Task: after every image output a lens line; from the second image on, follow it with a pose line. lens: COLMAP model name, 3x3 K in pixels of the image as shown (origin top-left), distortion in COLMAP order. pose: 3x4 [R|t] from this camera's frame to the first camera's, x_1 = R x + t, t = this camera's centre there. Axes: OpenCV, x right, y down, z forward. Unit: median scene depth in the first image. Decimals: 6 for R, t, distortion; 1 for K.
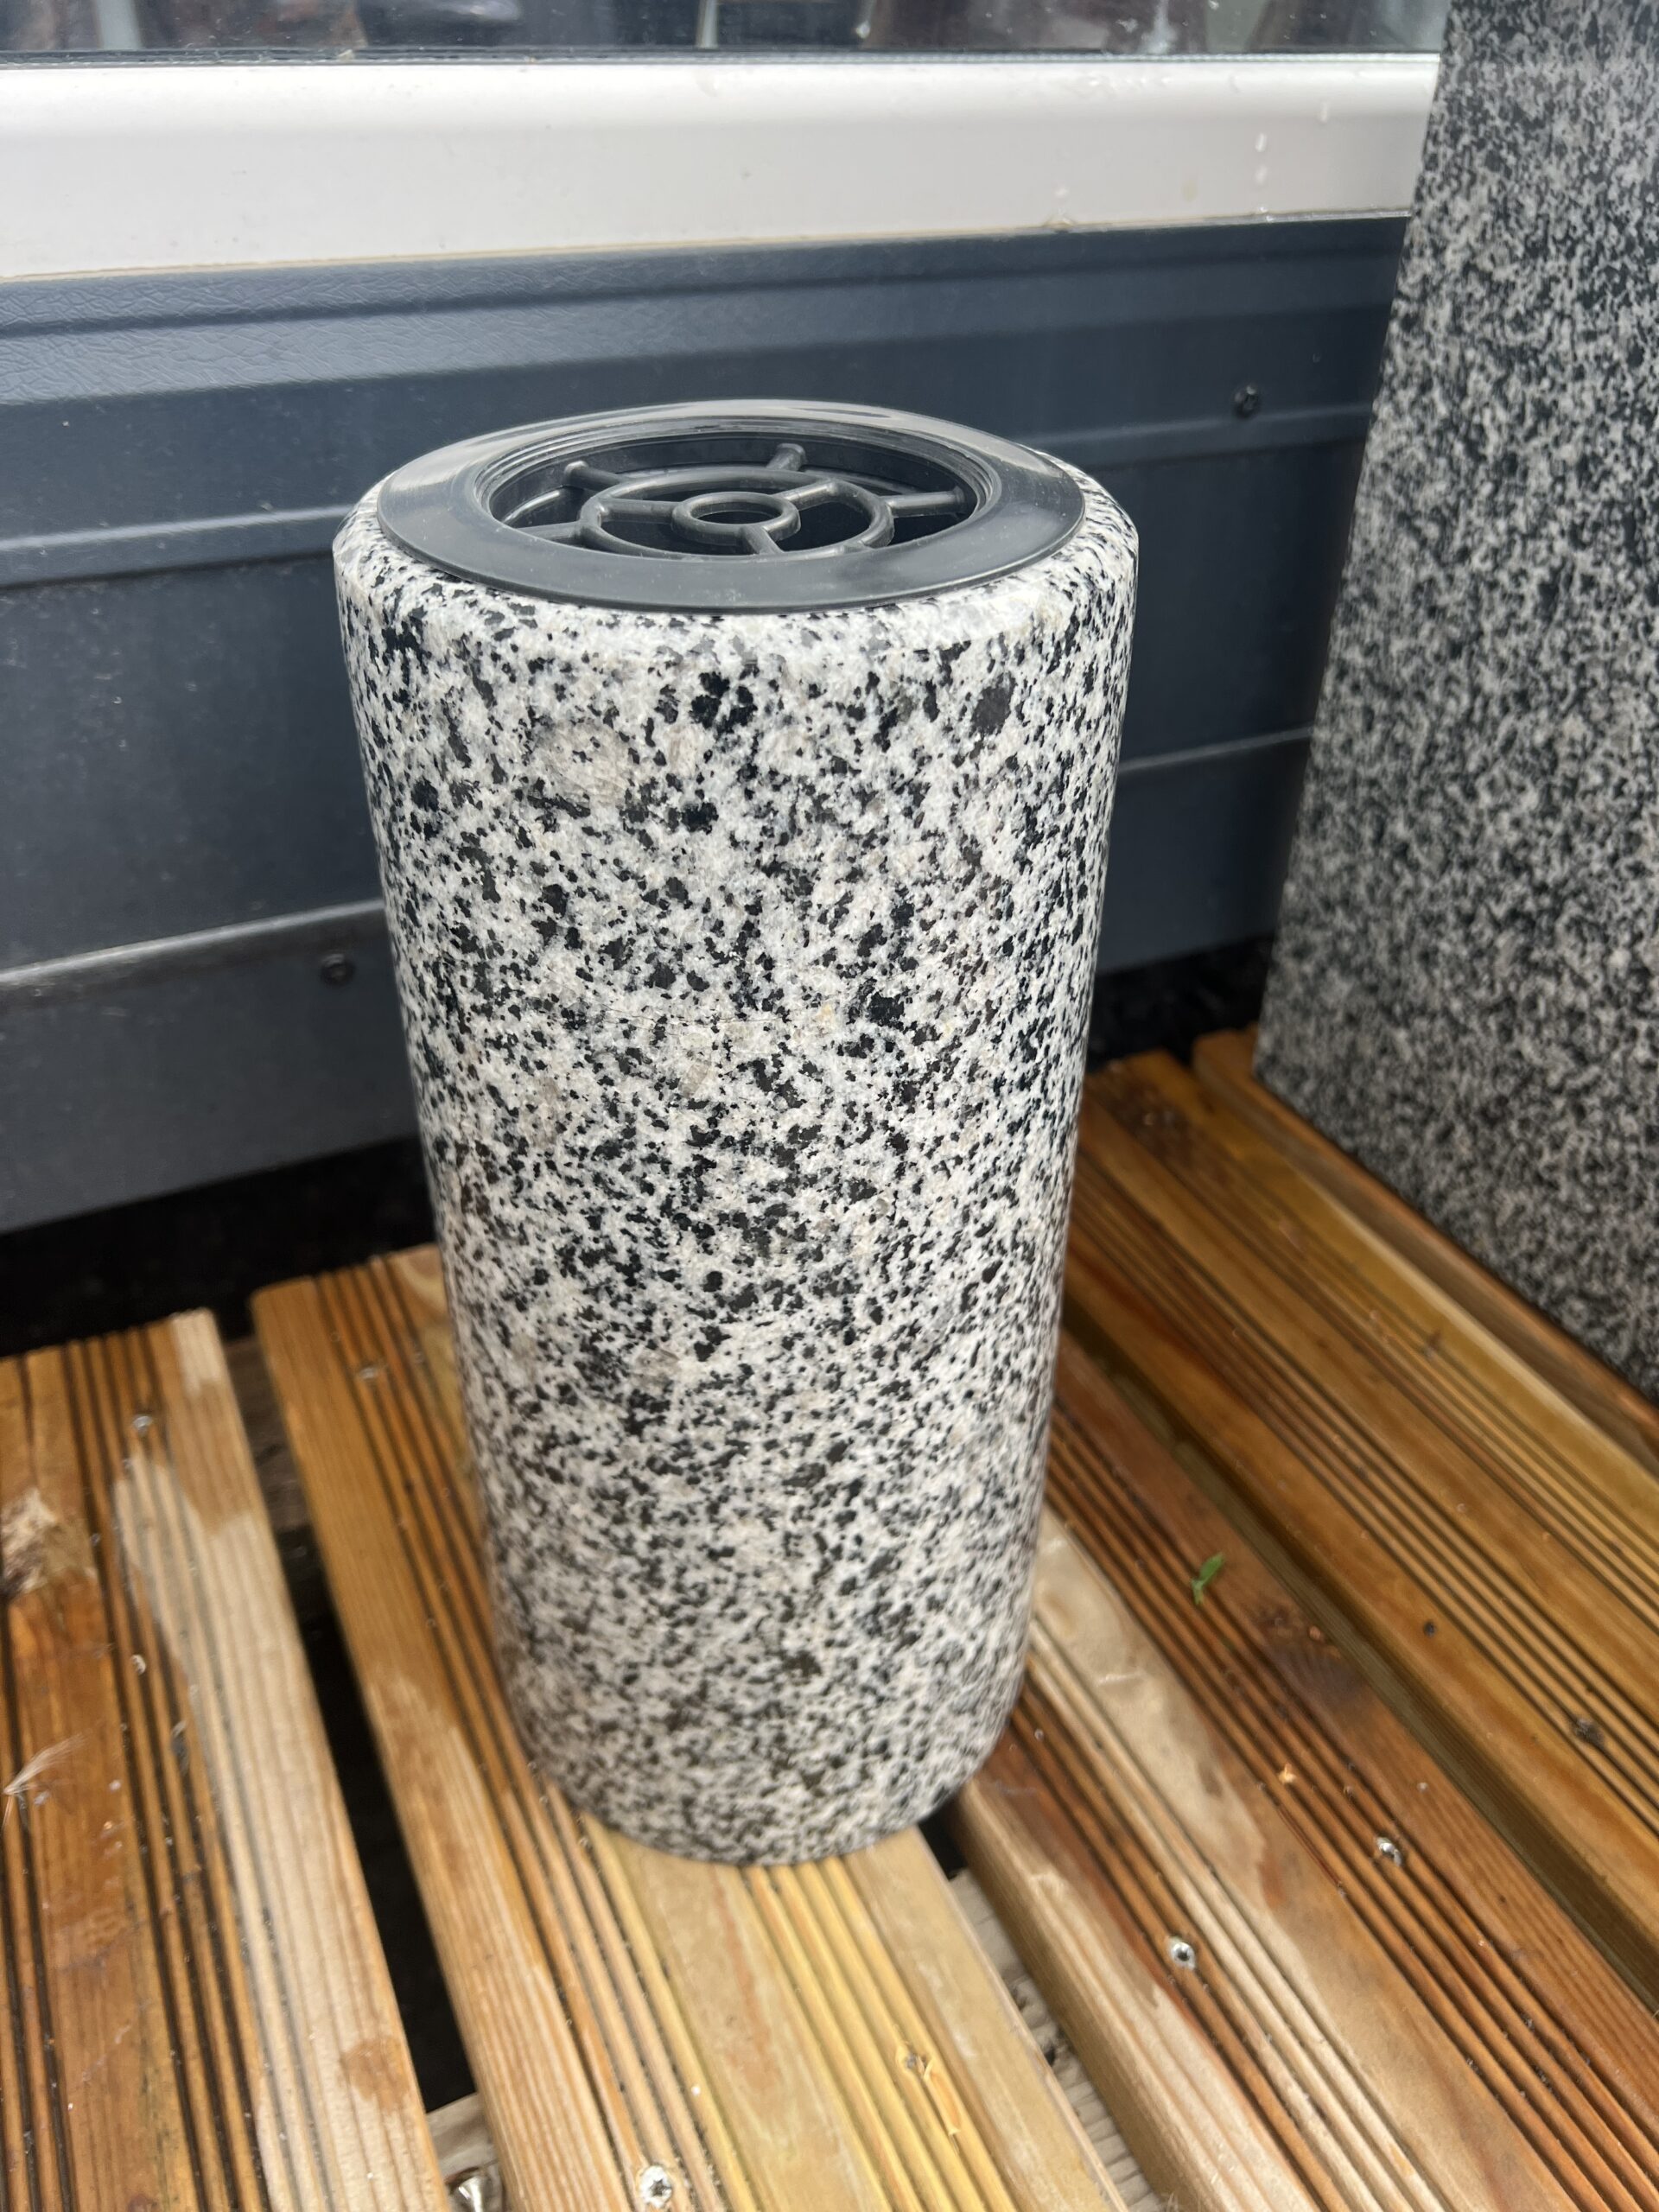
lens RADIAL K [[1694.2, 0, 824.7], [0, 1694.2, 1102.4], [0, 0, 1]] dist [-0.023087, 0.009993]
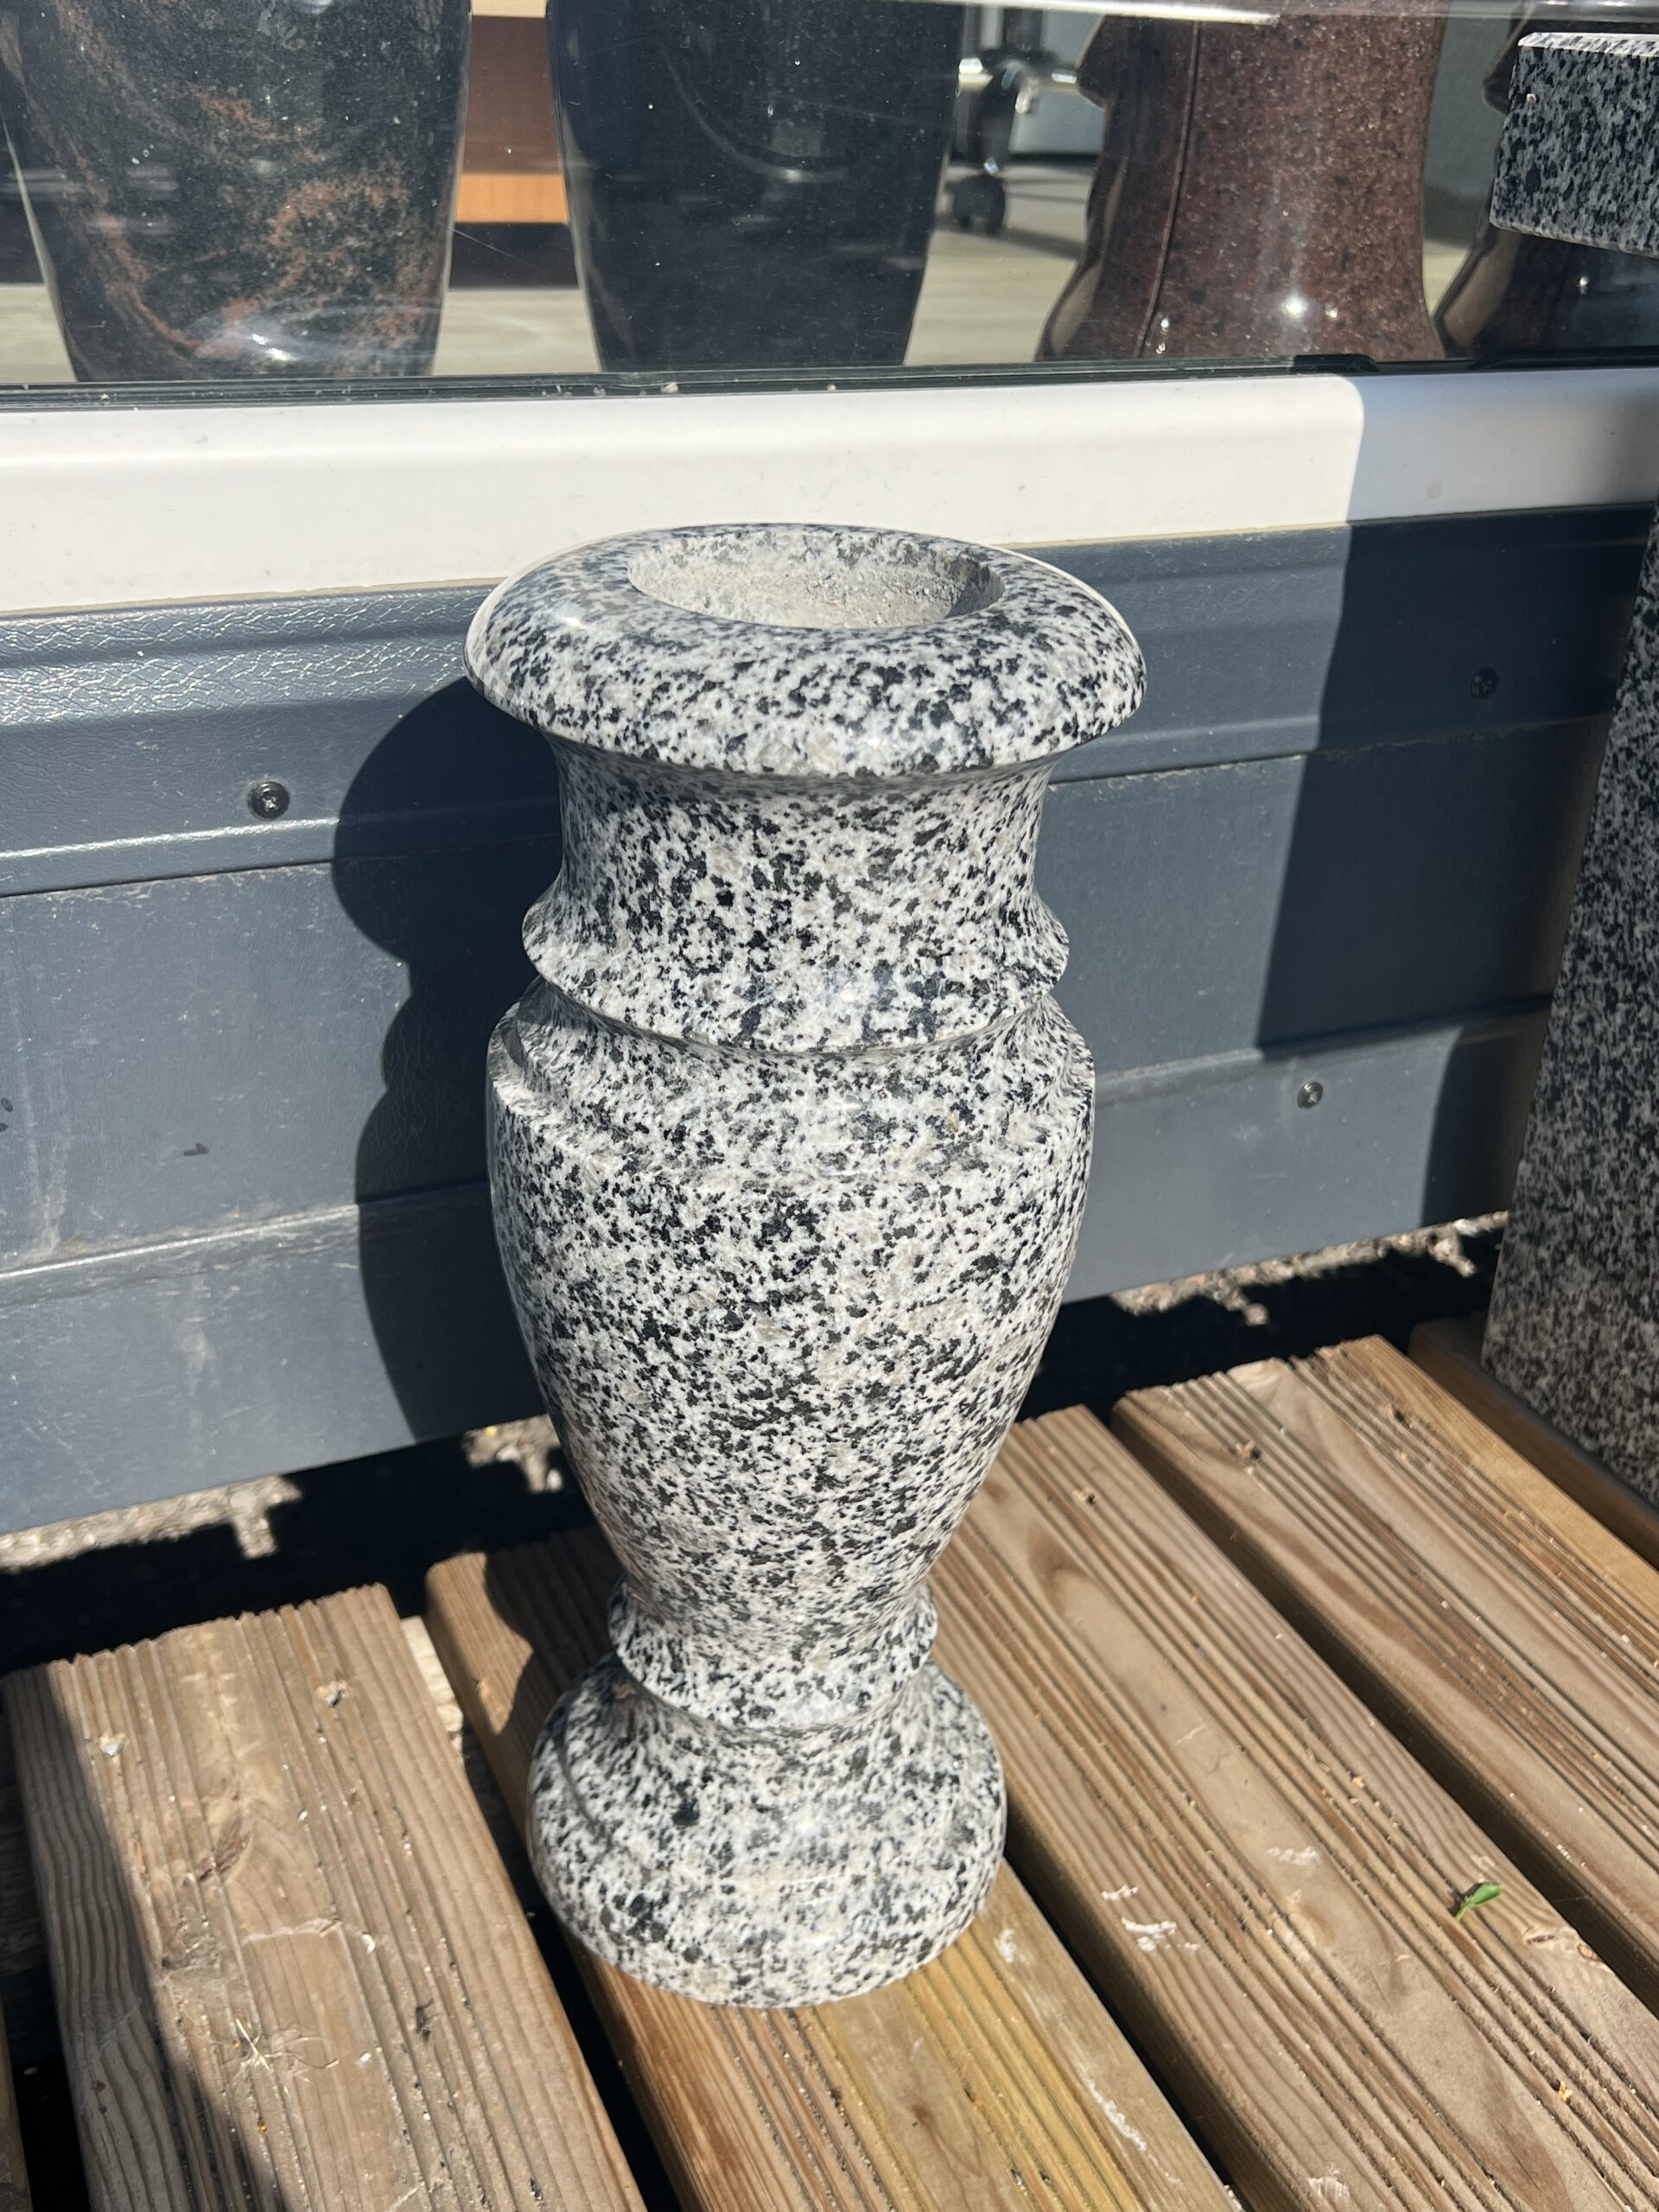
lens RADIAL K [[2245.4, 0, 792.0], [0, 2245.4, 1099.2], [0, 0, 1]] dist [0.003392, 0.000000]
pose [[0.999531, 0.027667, -0.013113, -0.141939], [-0.029131, 0.991195, -0.129166, 0.010754], [0.009424, 0.129487, 0.991536, -0.301960]]
